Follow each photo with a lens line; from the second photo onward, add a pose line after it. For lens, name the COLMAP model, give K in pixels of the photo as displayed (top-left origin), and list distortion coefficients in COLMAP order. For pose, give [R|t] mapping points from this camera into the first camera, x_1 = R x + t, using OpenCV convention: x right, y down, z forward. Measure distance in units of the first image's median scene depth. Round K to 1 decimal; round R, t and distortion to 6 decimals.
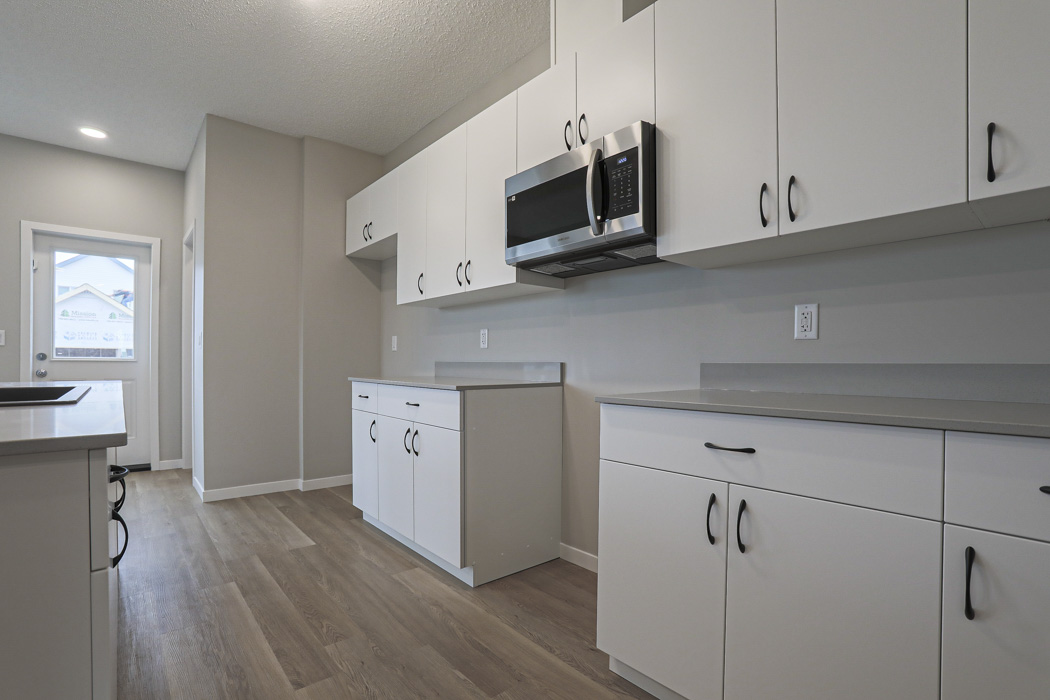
lens RADIAL K [[494.8, 0, 520.0], [0, 494.8, 366.4], [0, 0, 1]] dist [-0.073076, 0.025456]
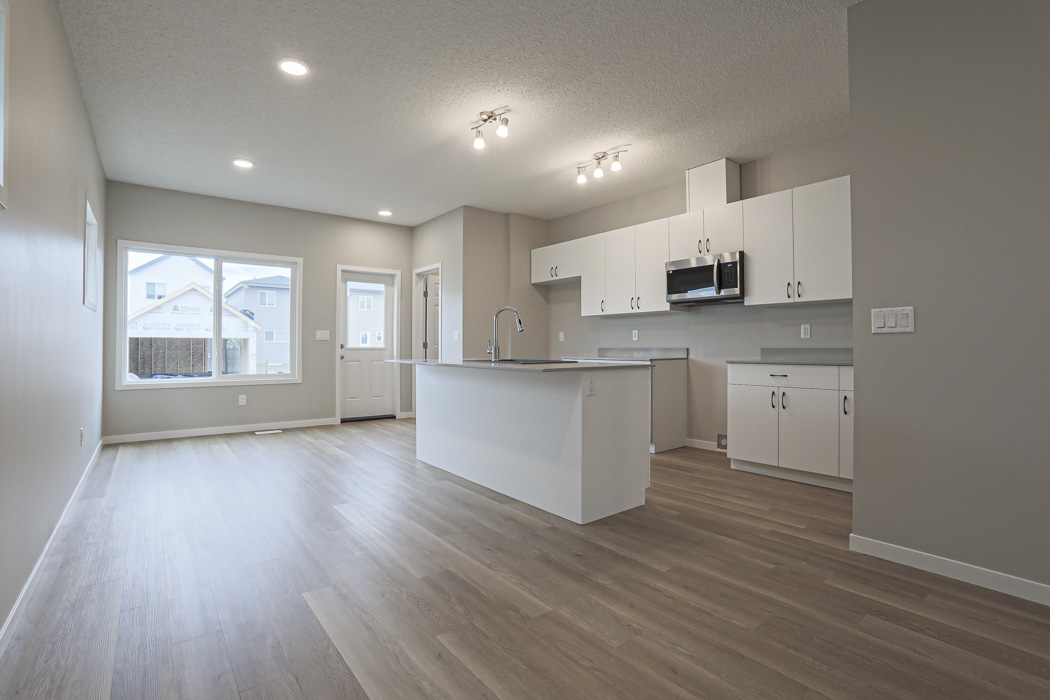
lens RADIAL K [[485.9, 0, 518.0], [0, 485.9, 345.7], [0, 0, 1]] dist [-0.081557, 0.032925]
pose [[0.998984, -0.007387, -0.044465, -0.490628], [0.006882, 0.999910, -0.011514, 0.000906], [0.044546, 0.011196, 0.998945, -0.941749]]
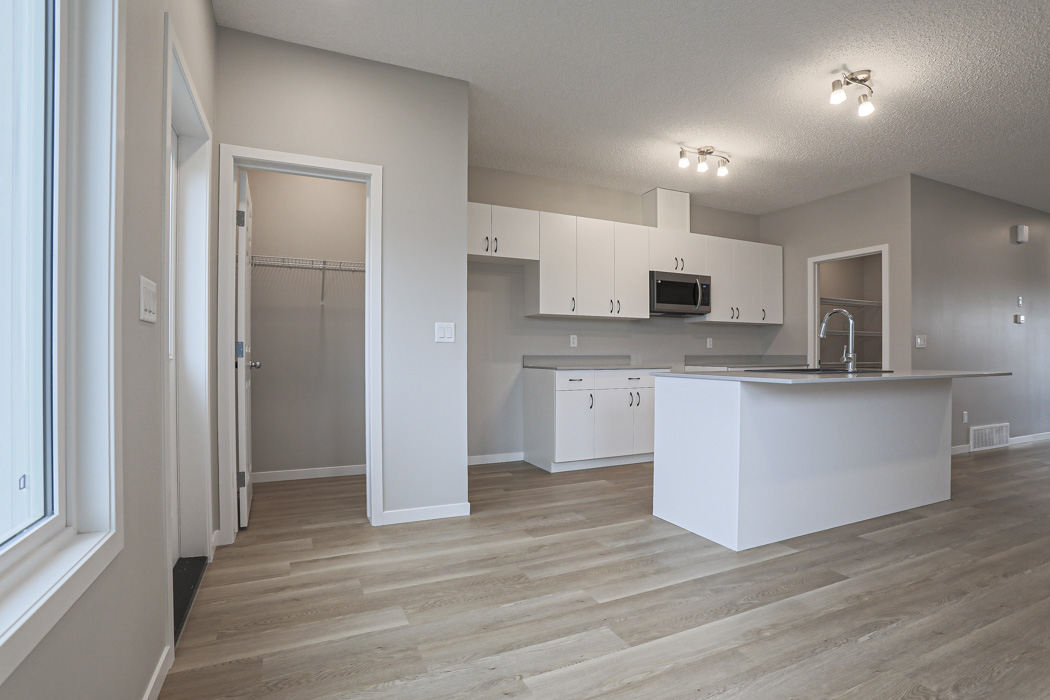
lens RADIAL K [[488.3, 0, 499.7], [0, 488.3, 356.6], [0, 0, 1]] dist [-0.068227, 0.025360]
pose [[0.292238, -0.009863, 0.956295, -1.925065], [0.009484, 0.999928, 0.007414, -0.021326], [-0.956299, 0.006903, 0.292310, 0.870920]]
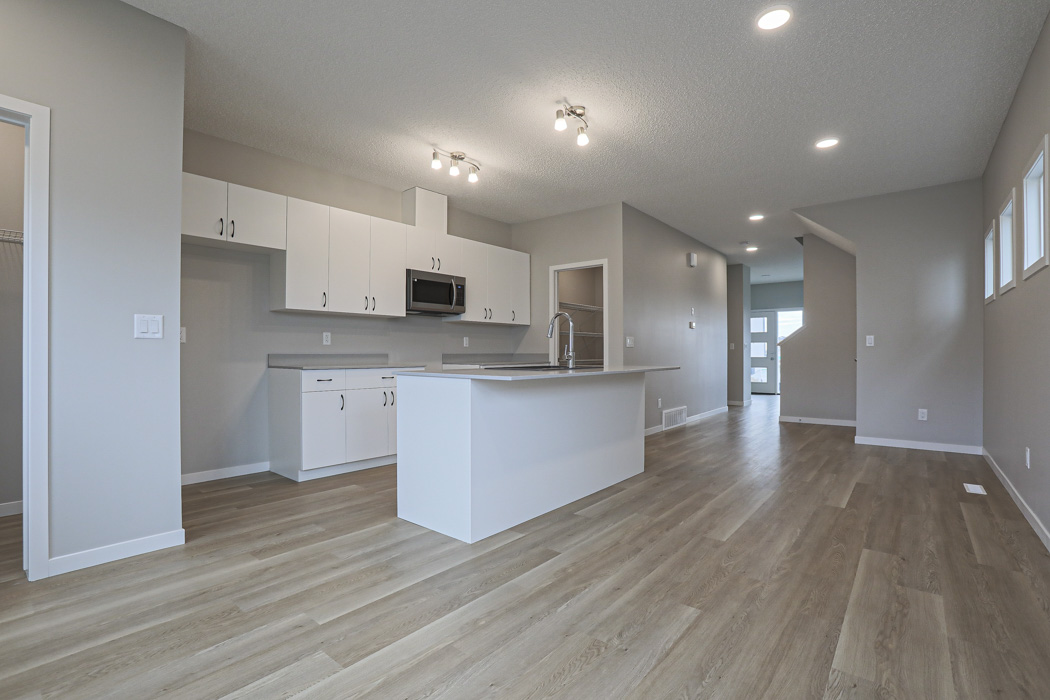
lens RADIAL K [[492.3, 0, 506.4], [0, 492.3, 355.7], [0, 0, 1]] dist [-0.077640, 0.033775]
pose [[-0.157350, -0.013481, 0.987451, -1.884304], [0.007006, 0.999866, 0.014767, -0.024736], [-0.987518, 0.009241, -0.157234, 0.782741]]
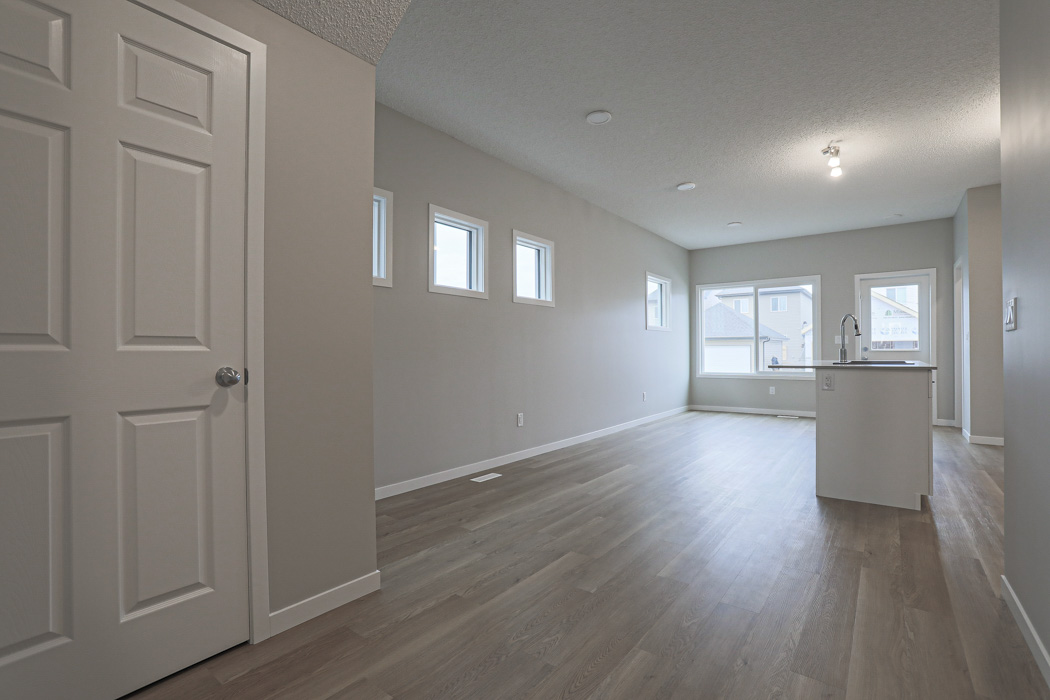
lens RADIAL K [[485.3, 0, 518.9], [0, 485.3, 350.5], [0, 0, 1]] dist [-0.063282, 0.023061]
pose [[0.202964, -0.012531, -0.979106, 0.651054], [-0.001218, 0.999914, -0.013050, 0.012673], [0.979185, 0.003841, 0.202931, -0.913282]]
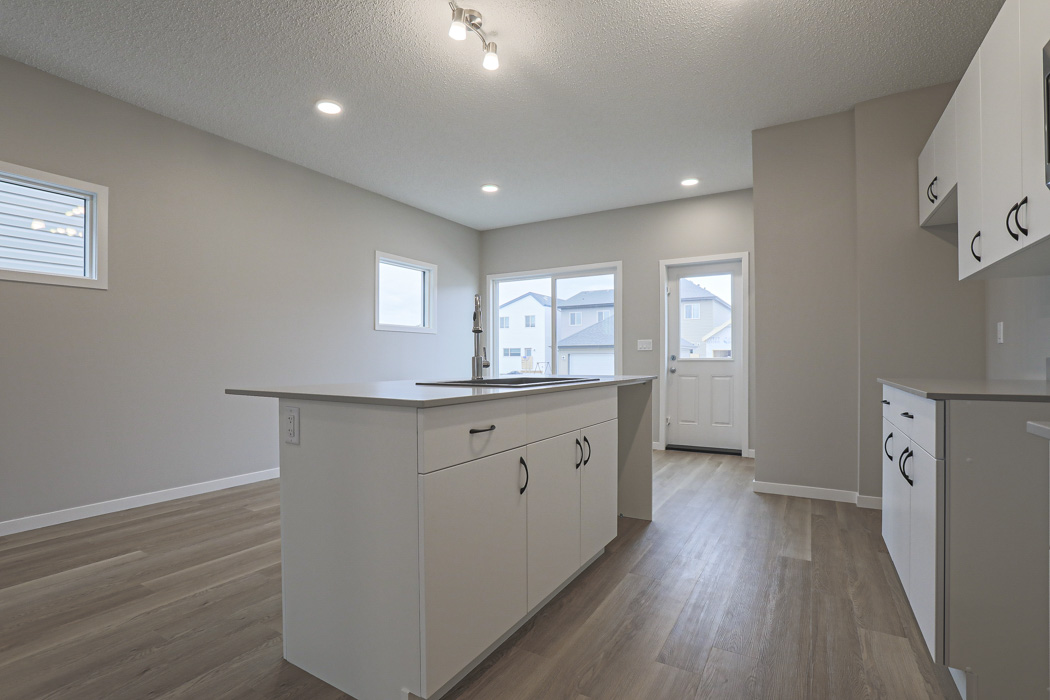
lens RADIAL K [[492.3, 0, 506.4], [0, 492.3, 355.7], [0, 0, 1]] dist [-0.077640, 0.033775]
pose [[0.300497, -0.016077, -0.953647, 0.259618], [-0.004064, 0.999827, -0.018136, 0.001759], [0.953774, 0.009325, 0.300380, 0.185223]]
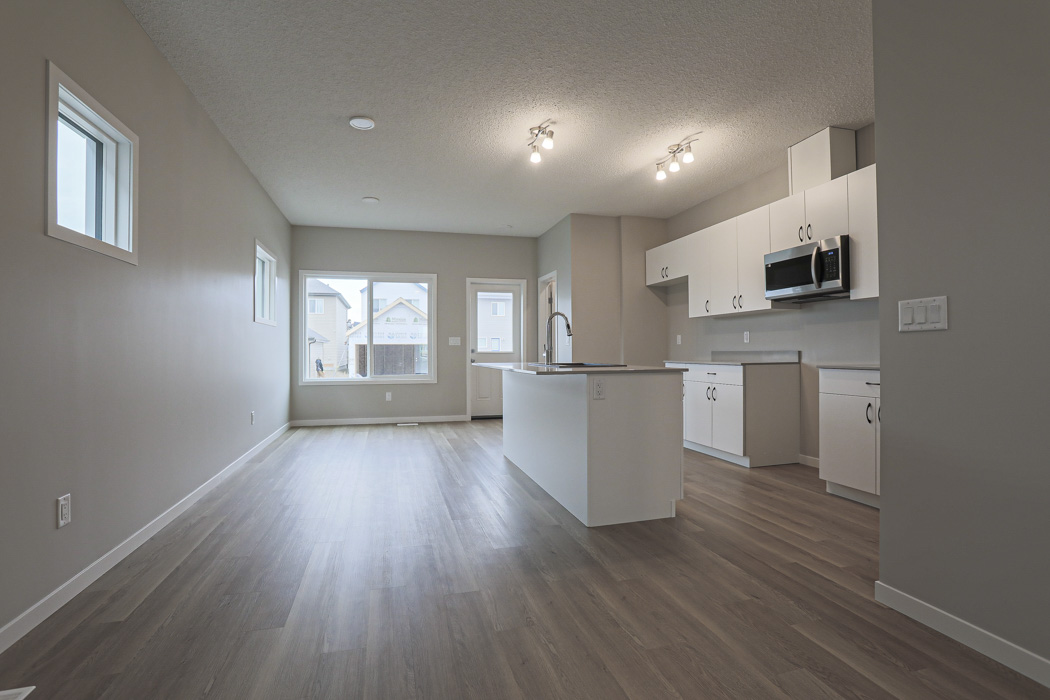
lens RADIAL K [[485.3, 0, 518.9], [0, 485.3, 350.5], [0, 0, 1]] dist [-0.063282, 0.023061]
pose [[0.904453, -0.013003, -0.426375, -0.090406], [0.008266, 0.999882, -0.012959, 0.004508], [0.426493, 0.008196, 0.904454, -0.909843]]
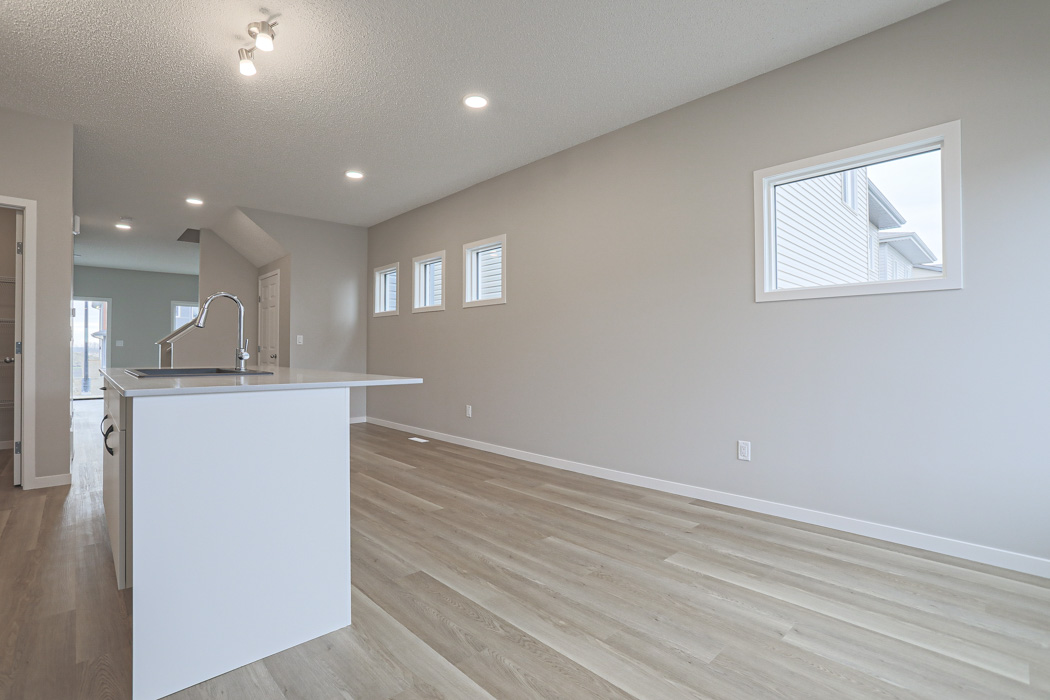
lens RADIAL K [[491.7, 0, 516.4], [0, 491.7, 359.8], [0, 0, 1]] dist [-0.082541, 0.034055]
pose [[-0.998077, -0.008430, -0.061408, -1.090960], [-0.009978, 0.999639, 0.024937, -0.021306], [0.061176, 0.025502, -0.997801, 1.379417]]
